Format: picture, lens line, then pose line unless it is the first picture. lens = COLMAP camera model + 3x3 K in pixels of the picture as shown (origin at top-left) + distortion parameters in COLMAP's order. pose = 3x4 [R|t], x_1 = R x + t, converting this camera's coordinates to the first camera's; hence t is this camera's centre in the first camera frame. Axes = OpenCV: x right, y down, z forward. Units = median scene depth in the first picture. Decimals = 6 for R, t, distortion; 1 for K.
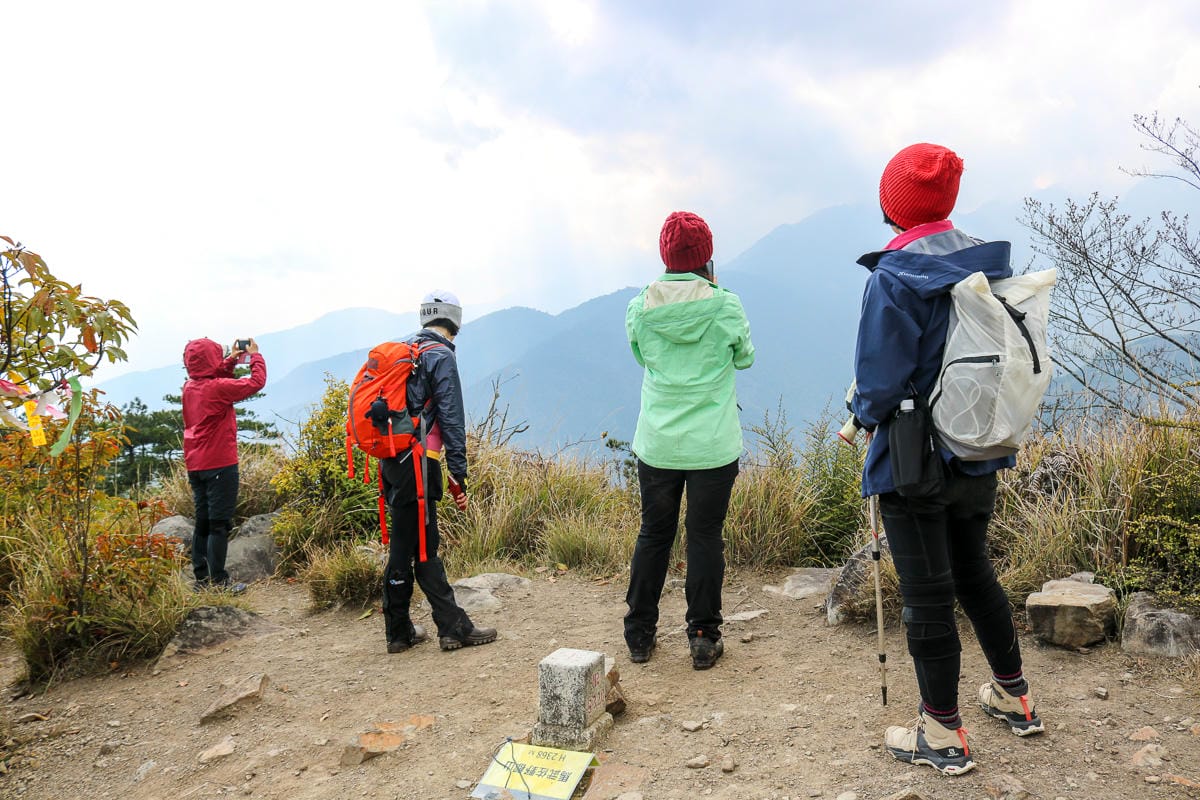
lens RADIAL K [[1229.8, 0, 600.0], [0, 1229.8, 400.0], [0, 0, 1]] dist [-0.014150, 0.614166]
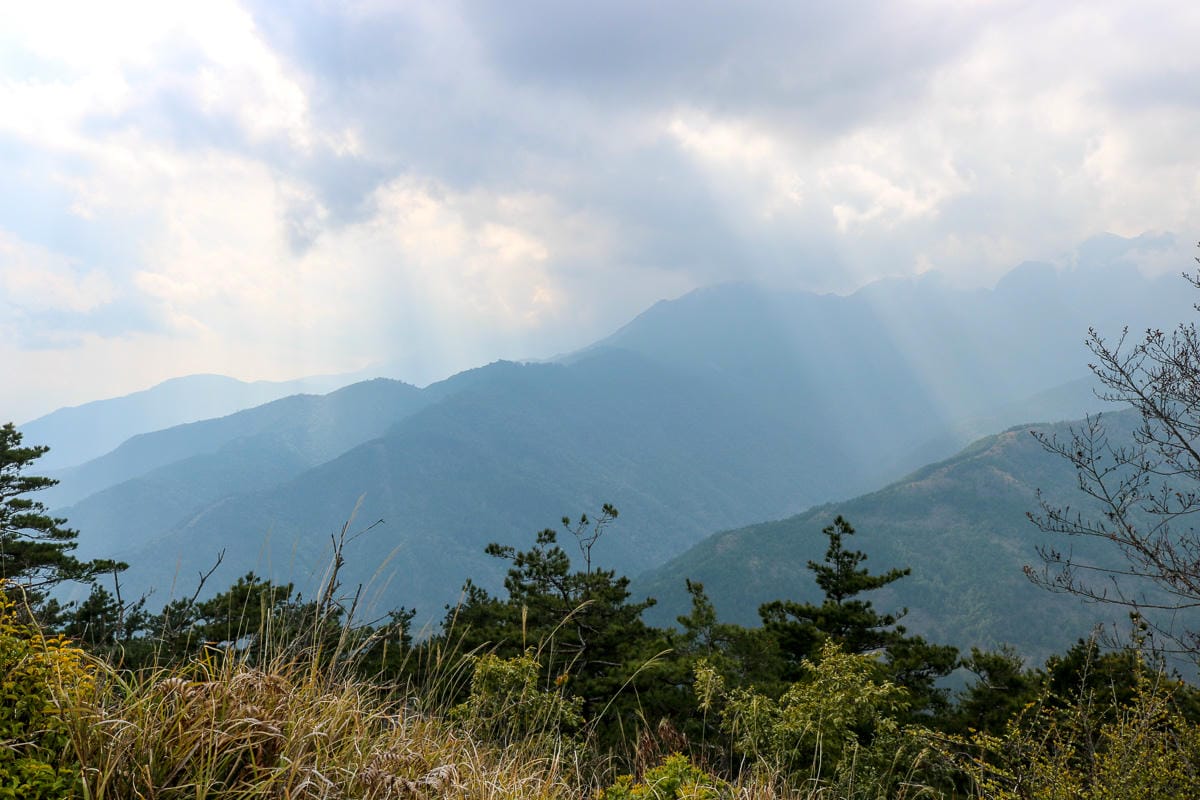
lens RADIAL K [[1229.8, 0, 600.0], [0, 1229.8, 400.0], [0, 0, 1]] dist [-0.014150, 0.614166]
pose [[0.993801, 0.022305, 0.108914, -0.010121], [-0.015780, 0.998049, -0.060405, -0.014190], [-0.110048, 0.058312, 0.992214, 0.141746]]
